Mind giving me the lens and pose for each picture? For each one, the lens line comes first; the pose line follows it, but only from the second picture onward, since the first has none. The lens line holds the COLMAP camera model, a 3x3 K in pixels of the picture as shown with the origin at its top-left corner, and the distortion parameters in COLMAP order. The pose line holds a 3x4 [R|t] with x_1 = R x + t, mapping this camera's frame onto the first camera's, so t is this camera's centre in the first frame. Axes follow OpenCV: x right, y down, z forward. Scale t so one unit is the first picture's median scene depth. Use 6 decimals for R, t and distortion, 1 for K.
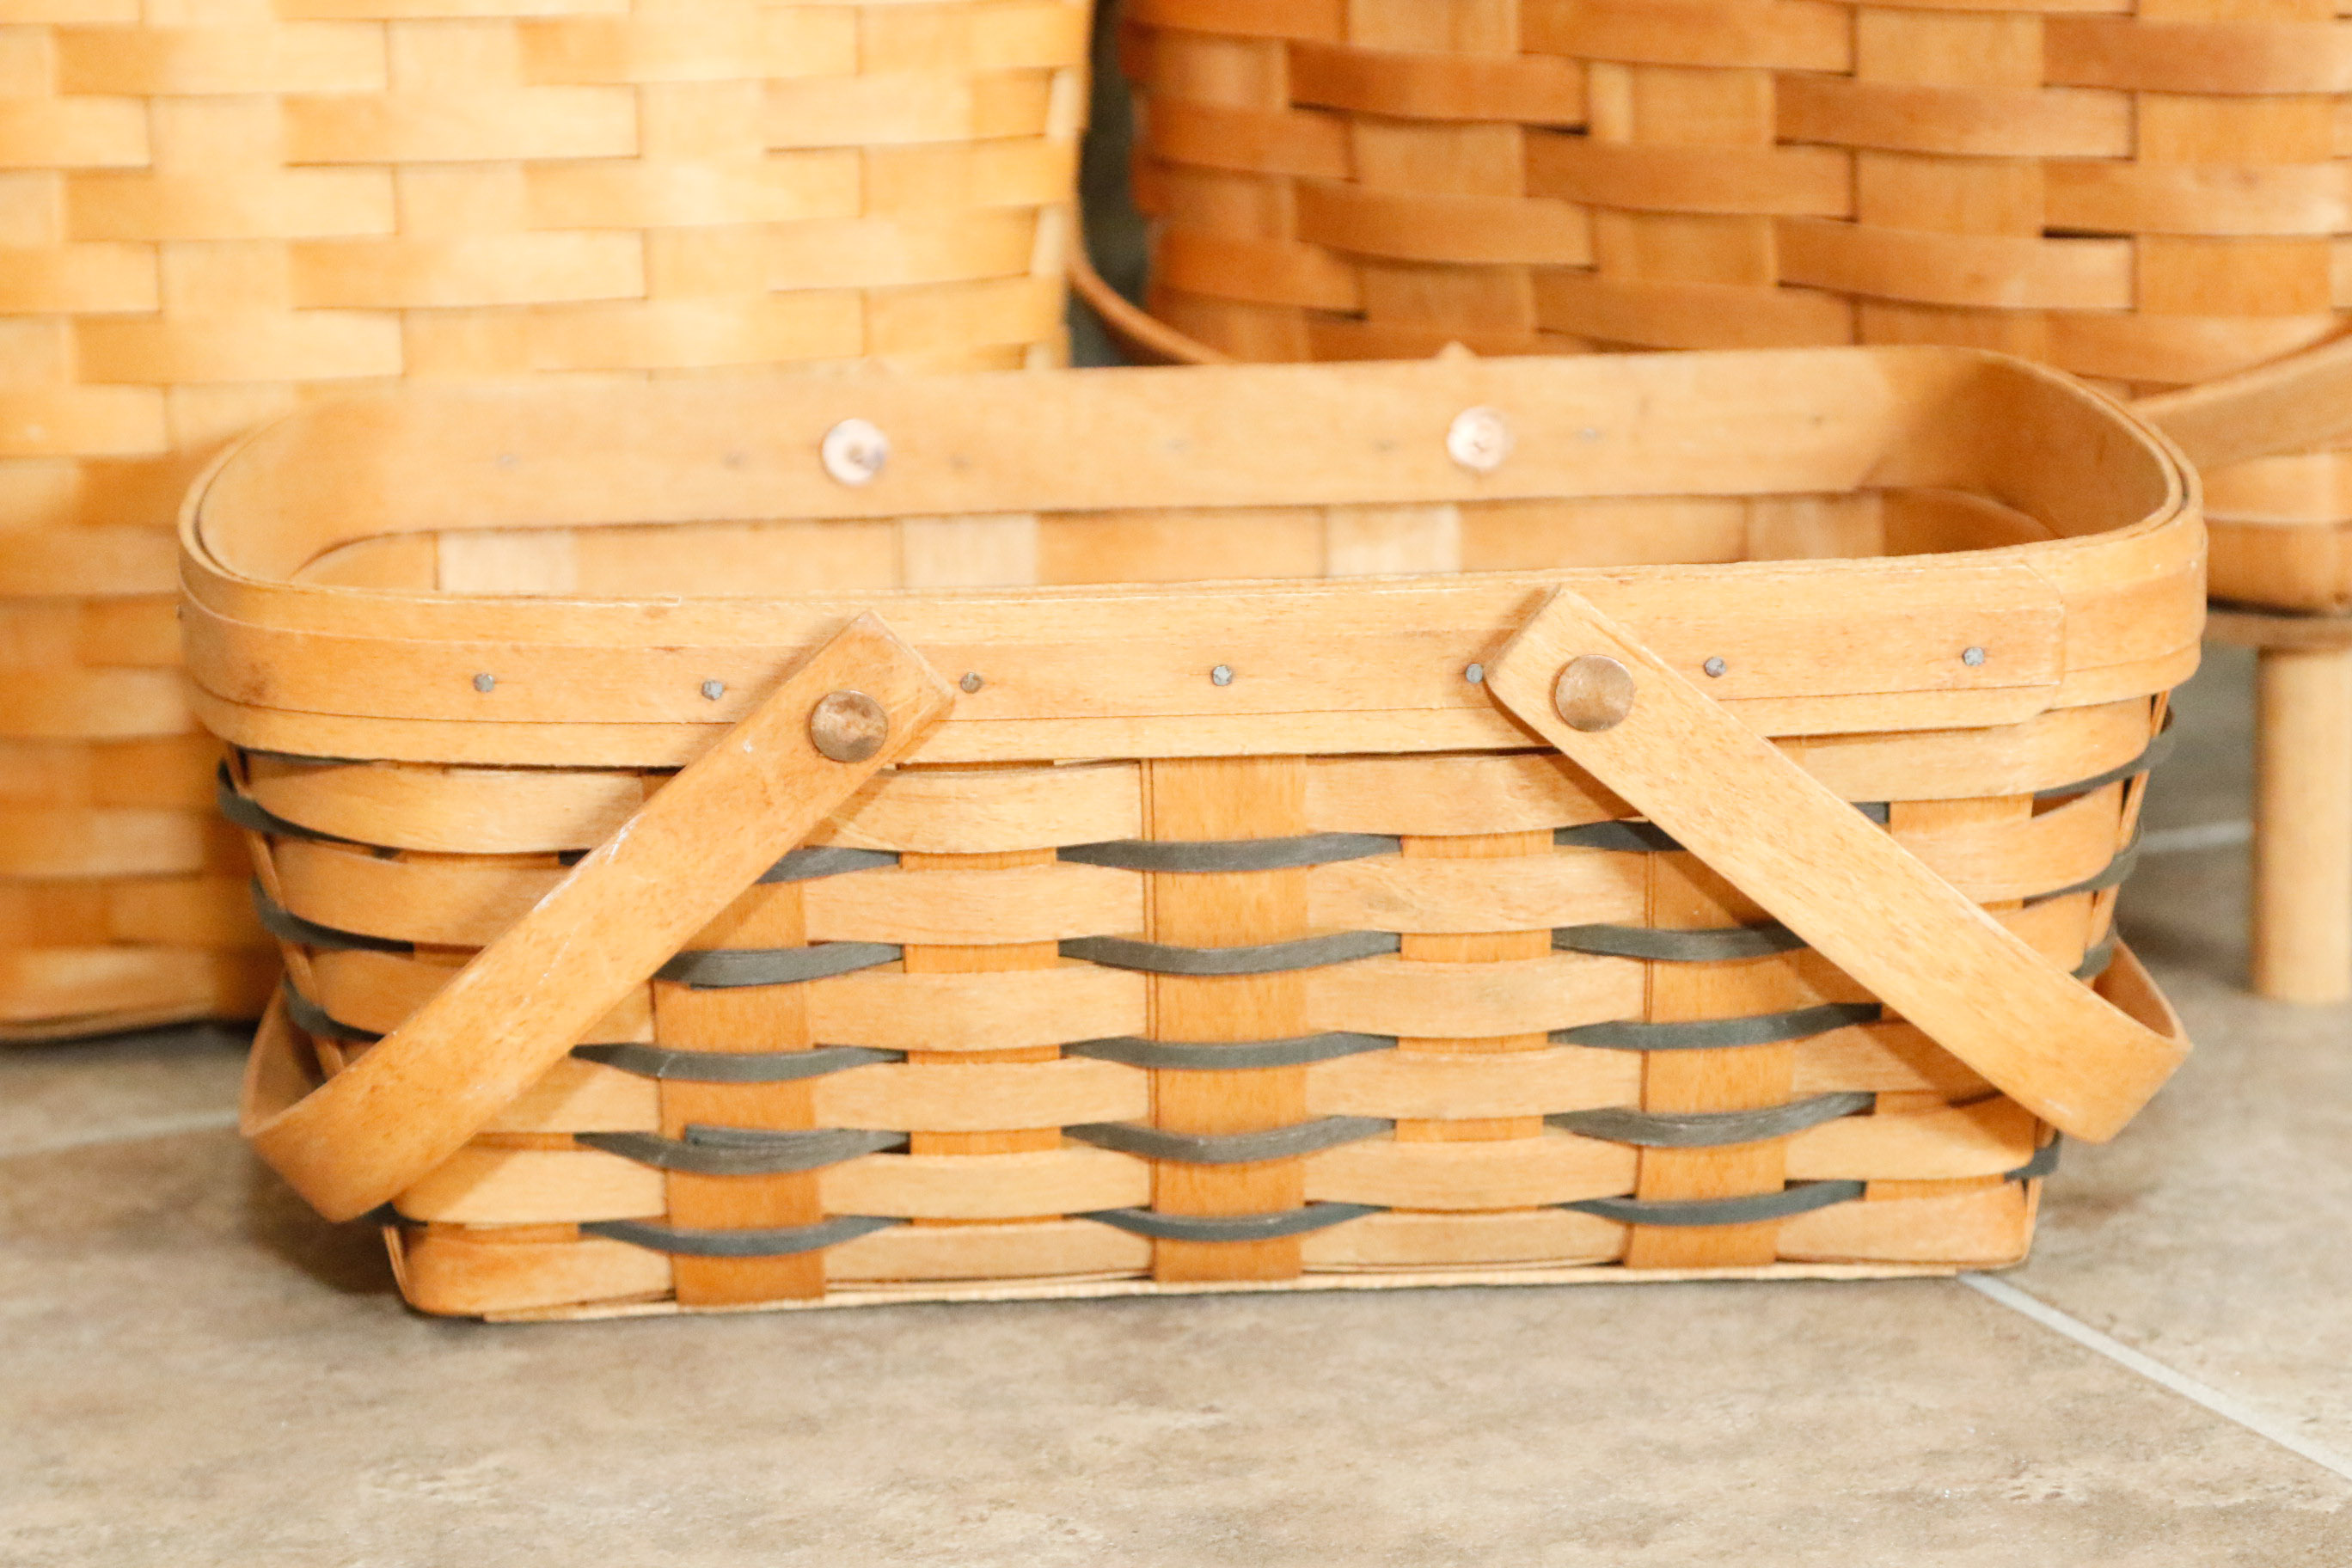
lens RADIAL K [[6620.6, 0, 1170.0], [0, 6620.6, 788.6], [0, 0, 1]] dist [0.232547, 0.000000]
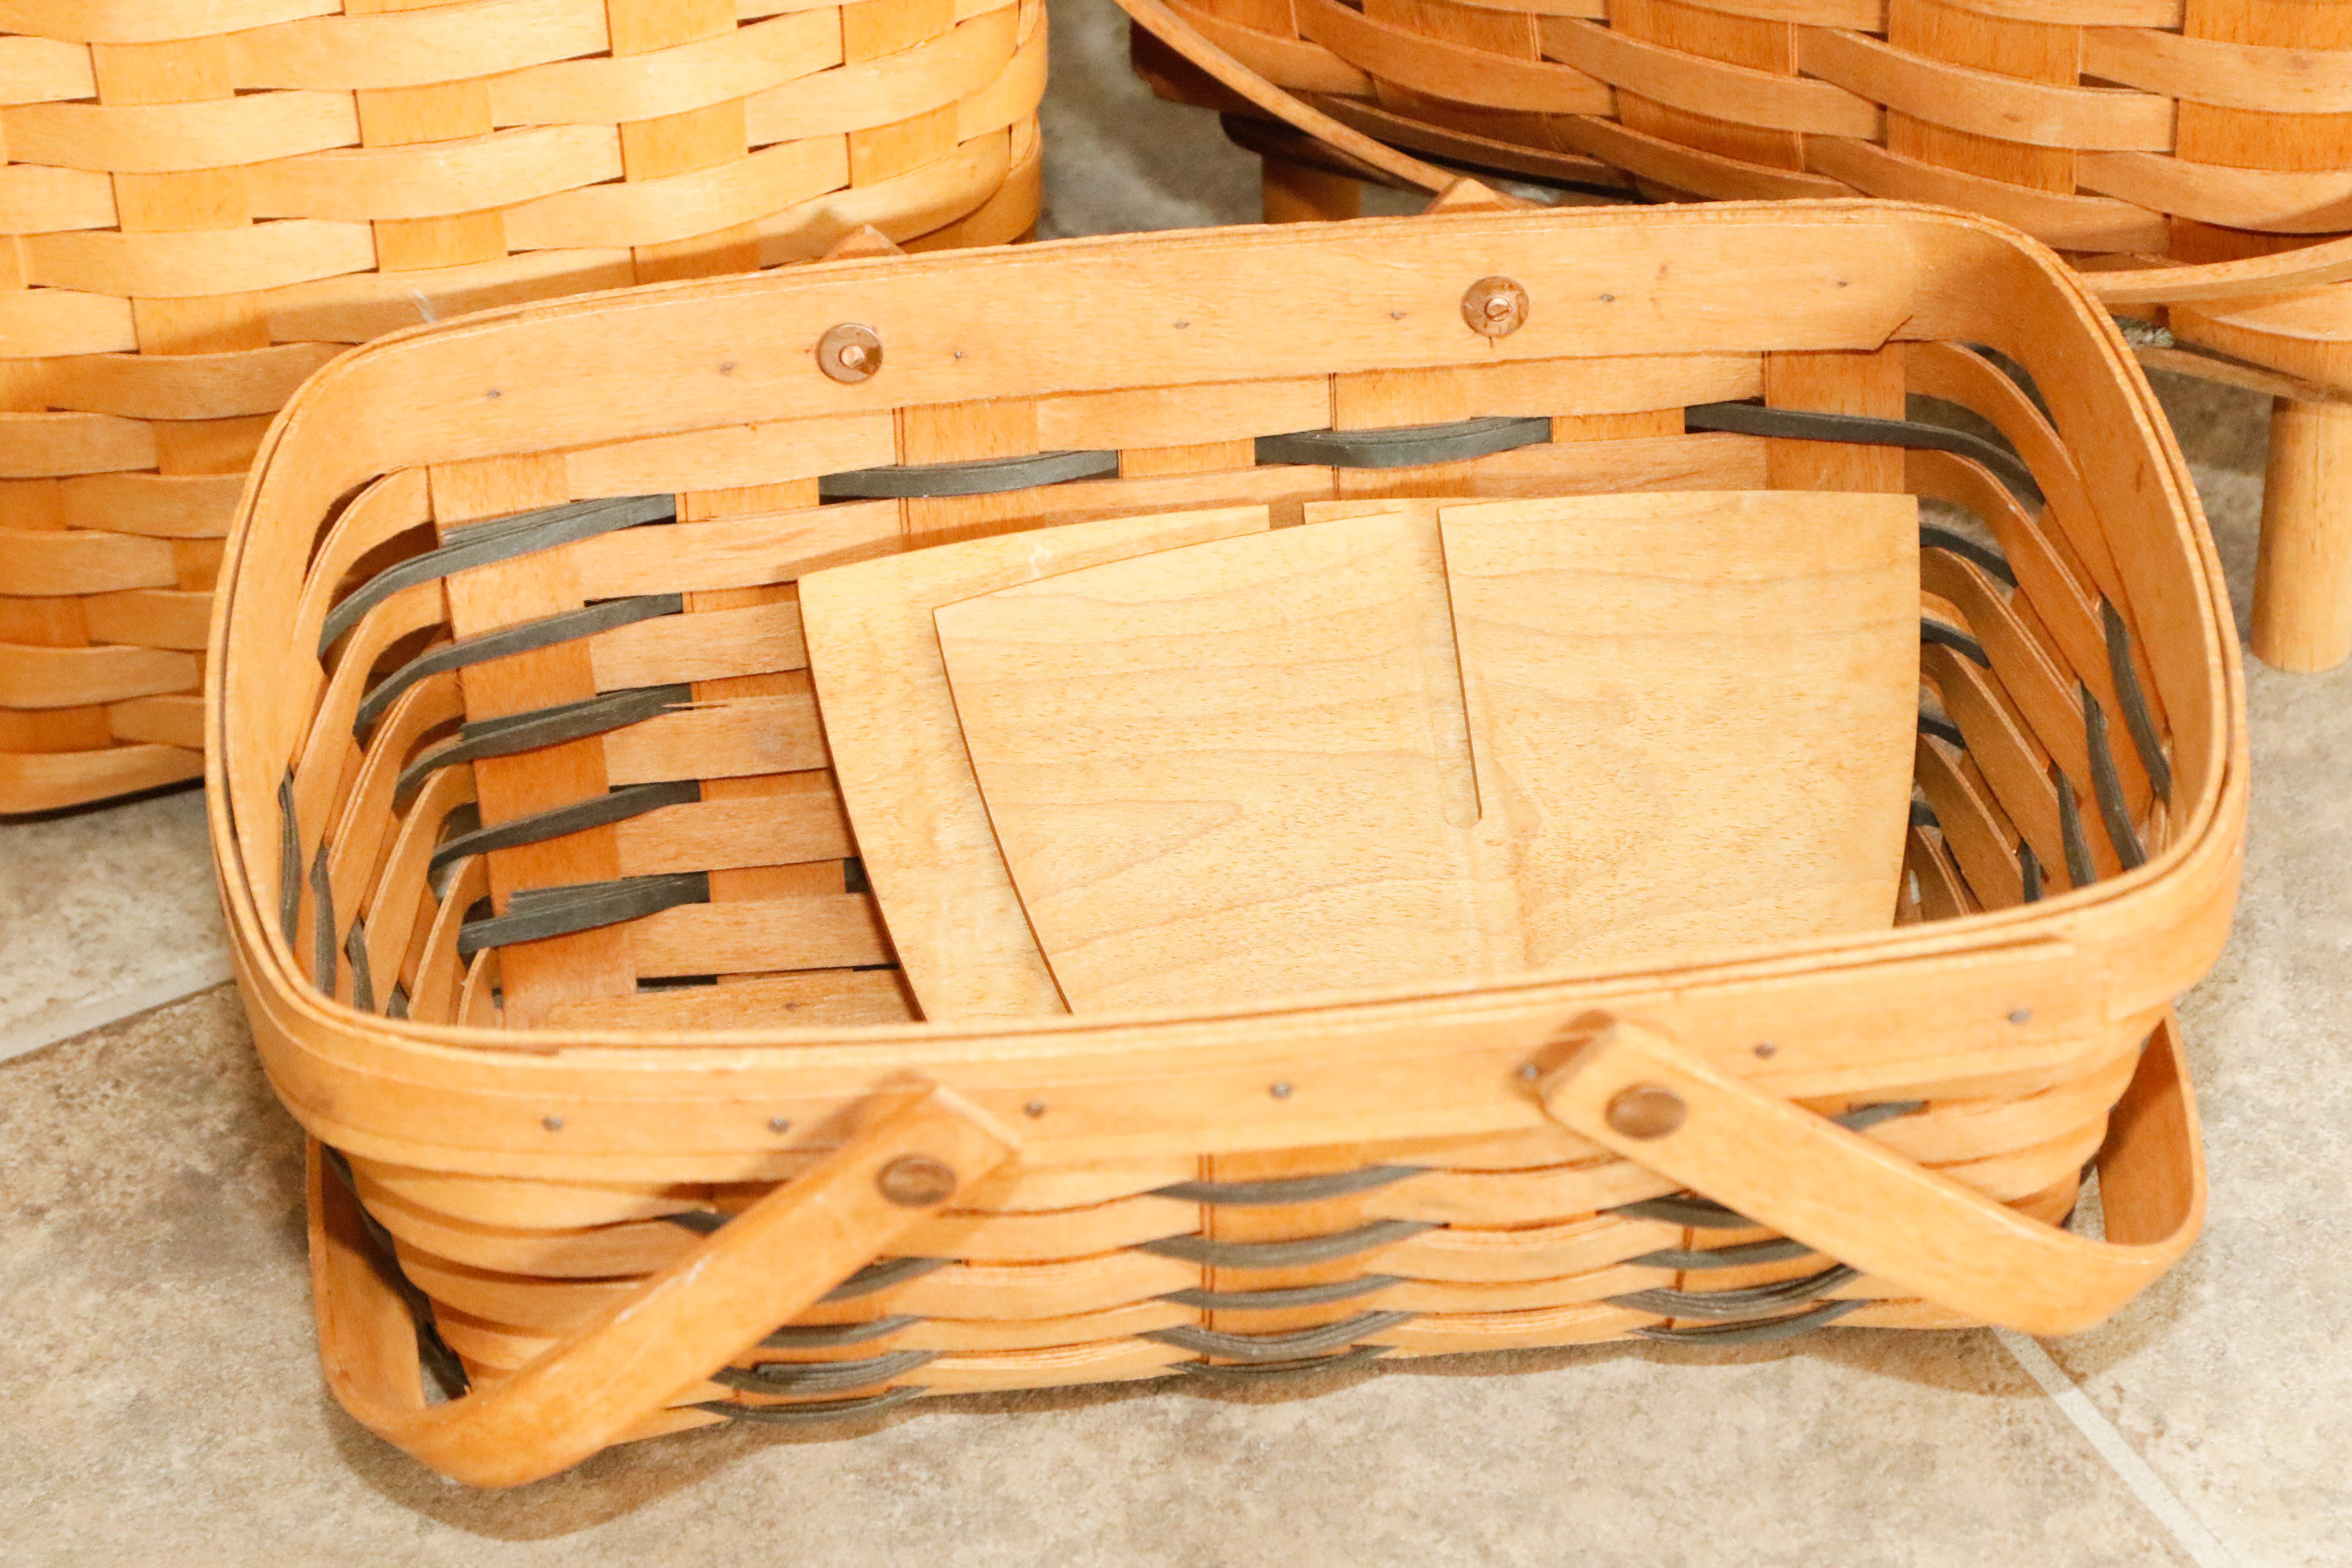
lens RADIAL K [[7147.5, 0, 1168.0], [0, 7147.5, 798.8], [0, 0, 1]] dist [0.265952, 0.000000]
pose [[0.999053, -0.034857, 0.026037, -0.034428], [0.018984, 0.887712, 0.460008, -0.530770], [-0.039147, -0.459078, 0.887533, 0.046116]]
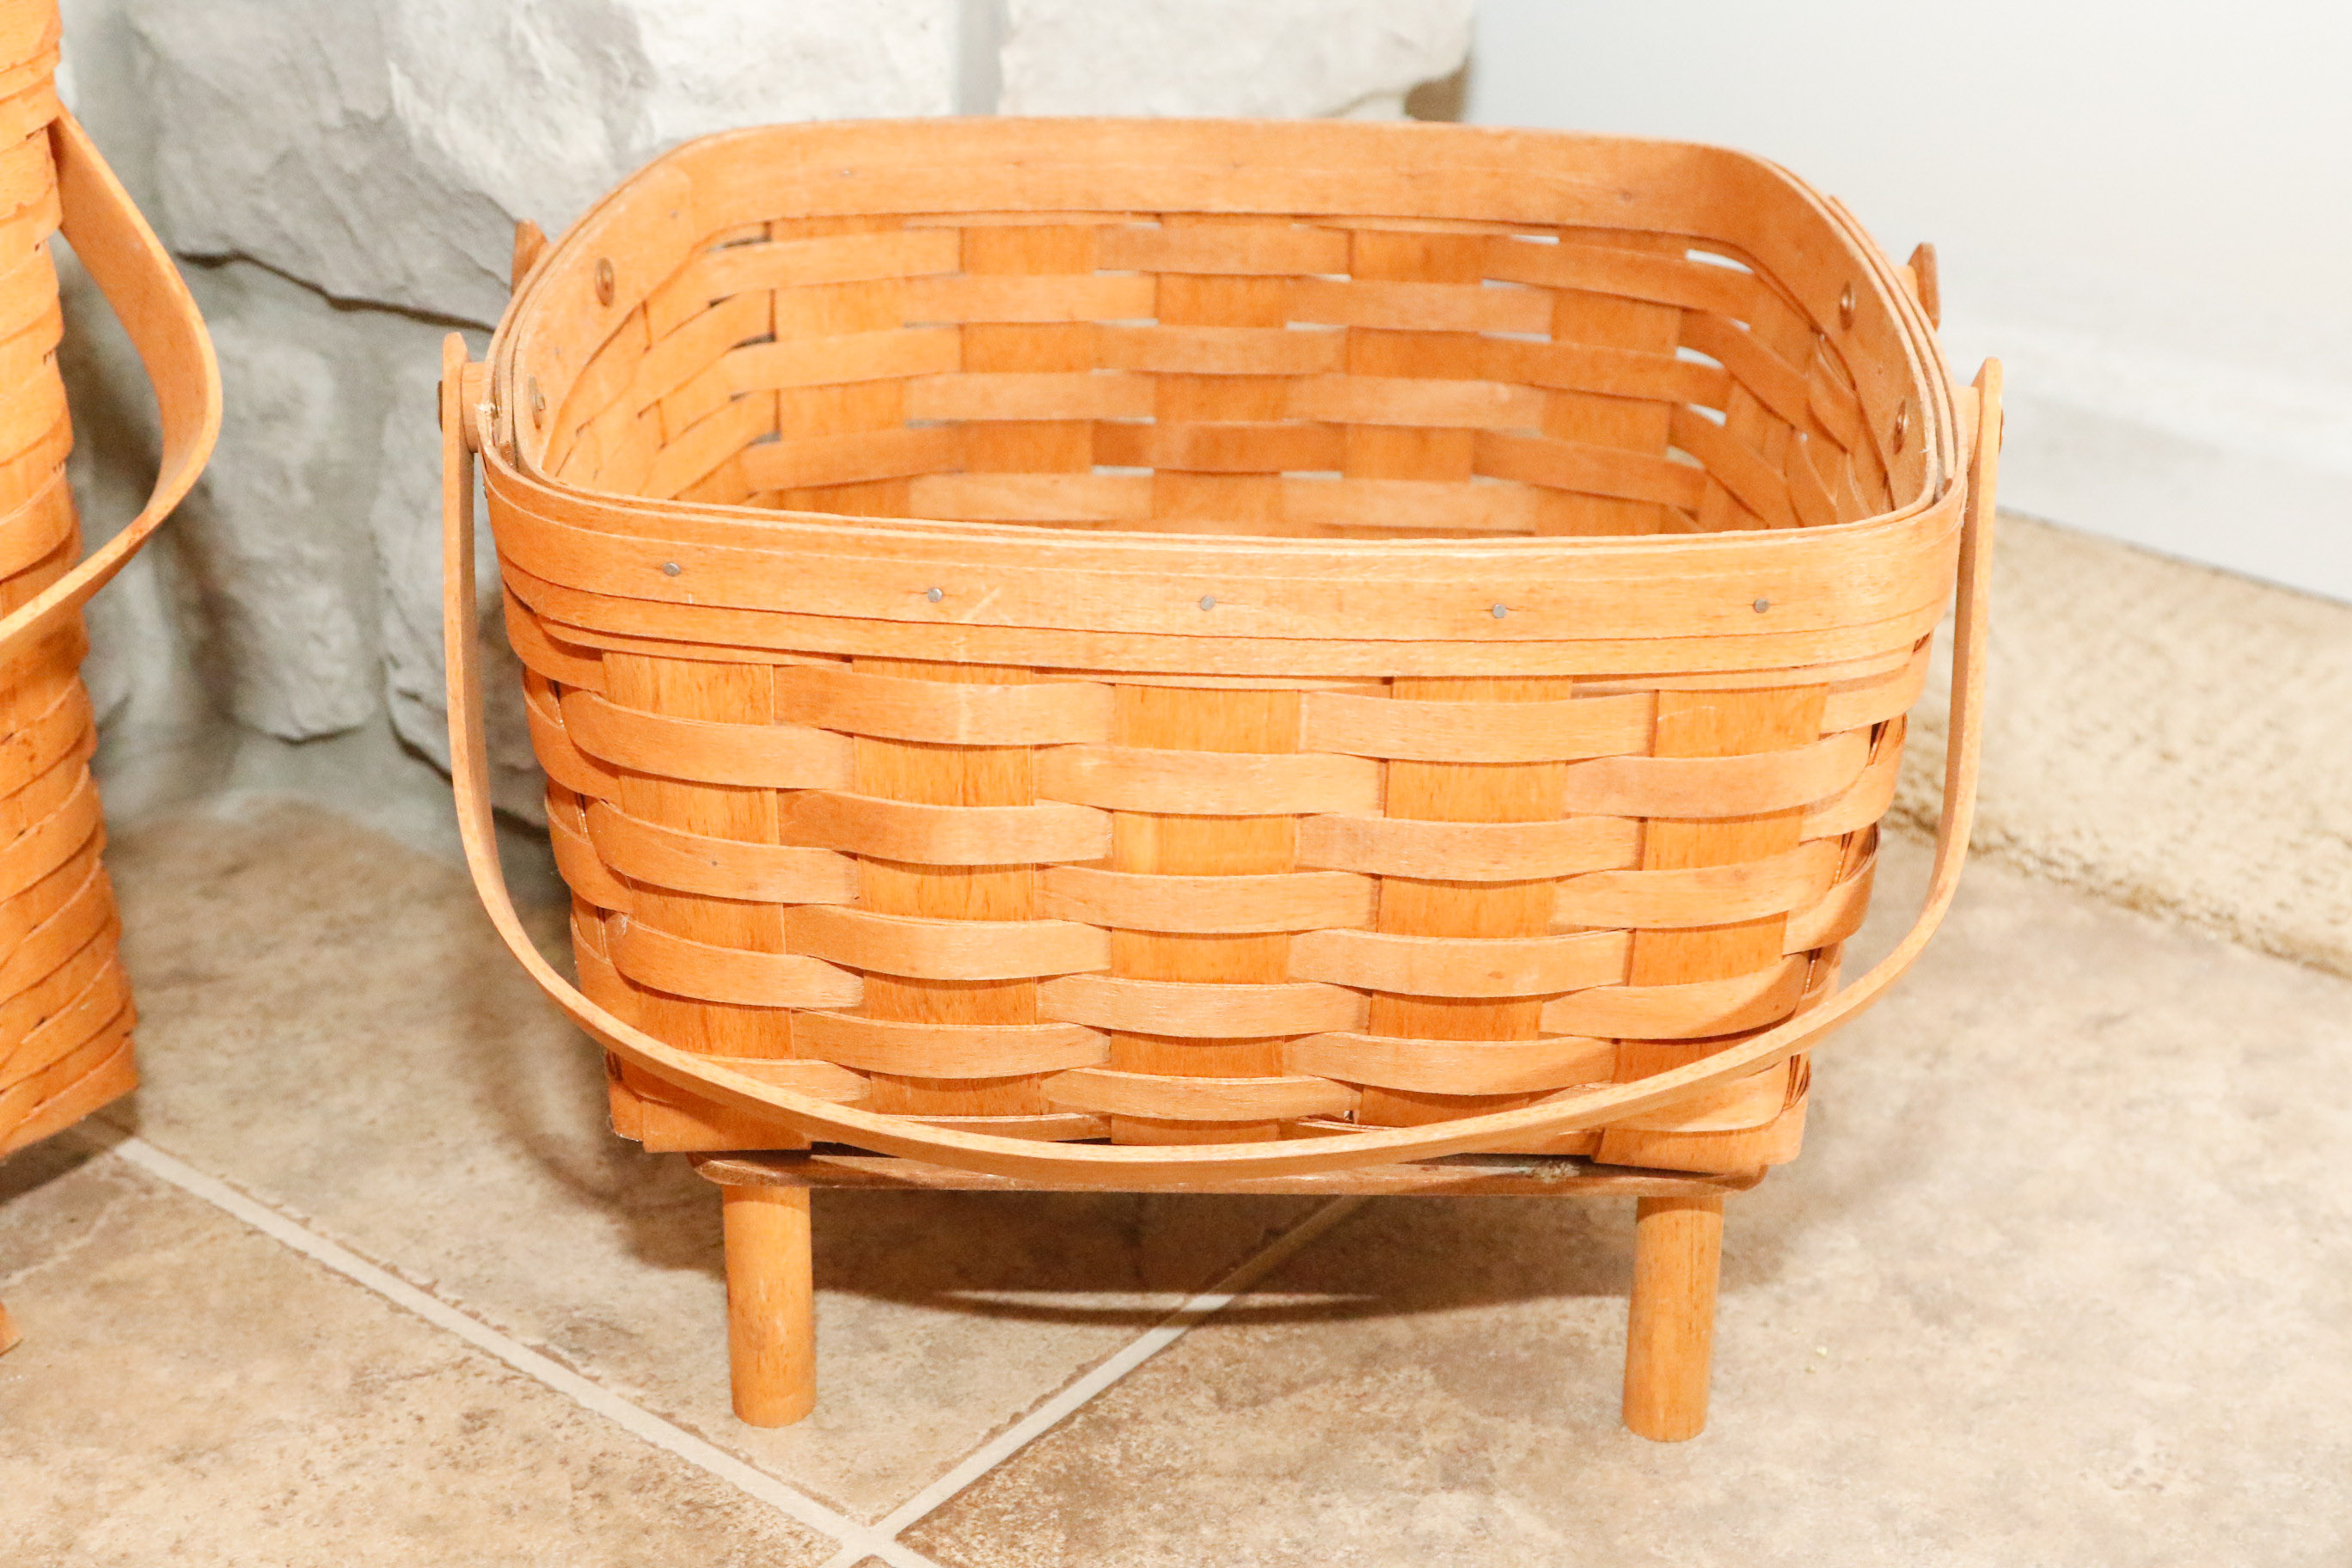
lens RADIAL K [[3667.2, 0, 1155.3], [0, 3667.2, 791.3], [0, 0, 1]] dist [-0.010997, 0.000000]
pose [[0.901124, -0.169637, 0.398997, -0.186951], [0.082674, 0.970624, 0.225952, -0.279706], [-0.425606, -0.170624, 0.888677, 0.558854]]
